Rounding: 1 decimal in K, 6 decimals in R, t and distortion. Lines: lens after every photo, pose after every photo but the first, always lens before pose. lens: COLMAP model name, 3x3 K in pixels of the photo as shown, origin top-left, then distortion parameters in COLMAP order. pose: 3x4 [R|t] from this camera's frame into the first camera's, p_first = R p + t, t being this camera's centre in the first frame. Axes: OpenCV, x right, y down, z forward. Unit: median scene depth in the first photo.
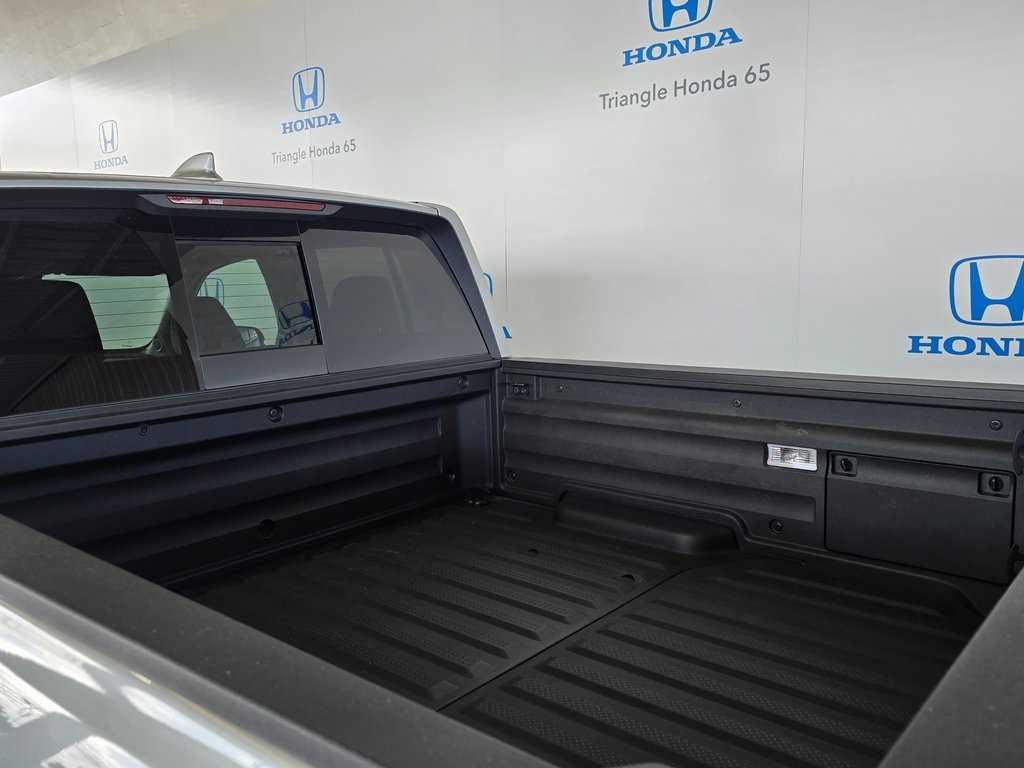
lens RADIAL K [[813.0, 0, 512.4], [0, 813.0, 378.9], [0, 0, 1]] dist [0.061175, -0.061874]
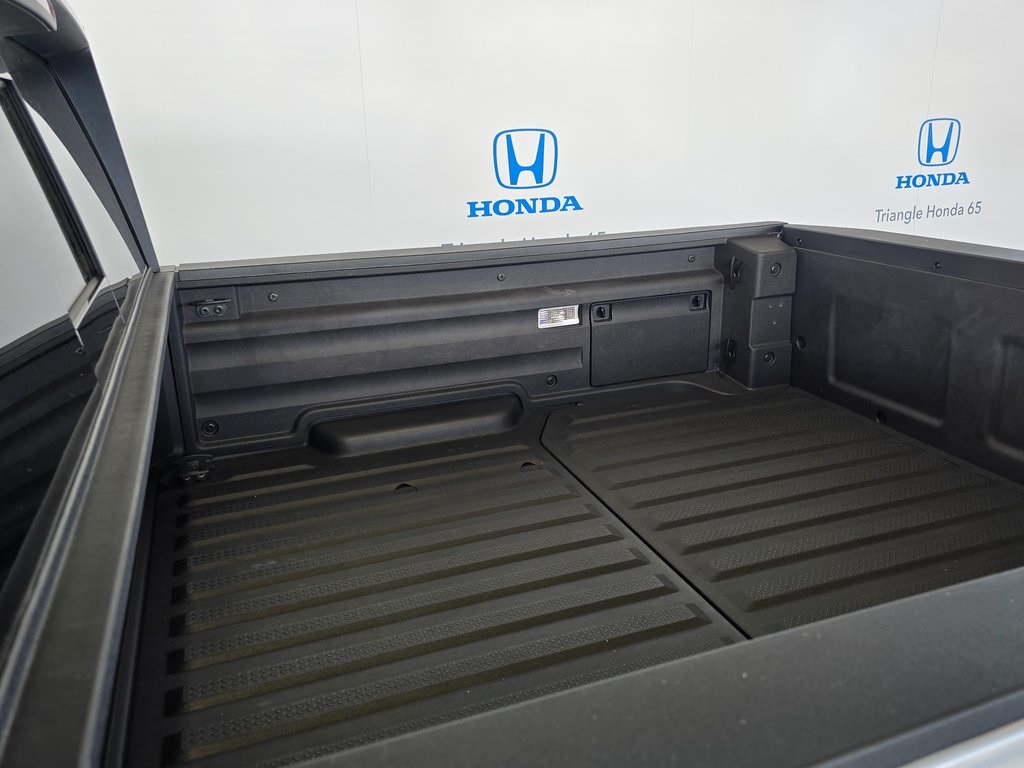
lens RADIAL K [[793.3, 0, 511.4], [0, 793.3, 393.5], [0, 0, 1]] dist [0.062940, -0.056641]
pose [[0.469754, -0.265945, 0.841787, -0.589845], [0.117899, 0.963902, 0.238732, -0.064808], [-0.874889, -0.012899, 0.484151, 0.503510]]
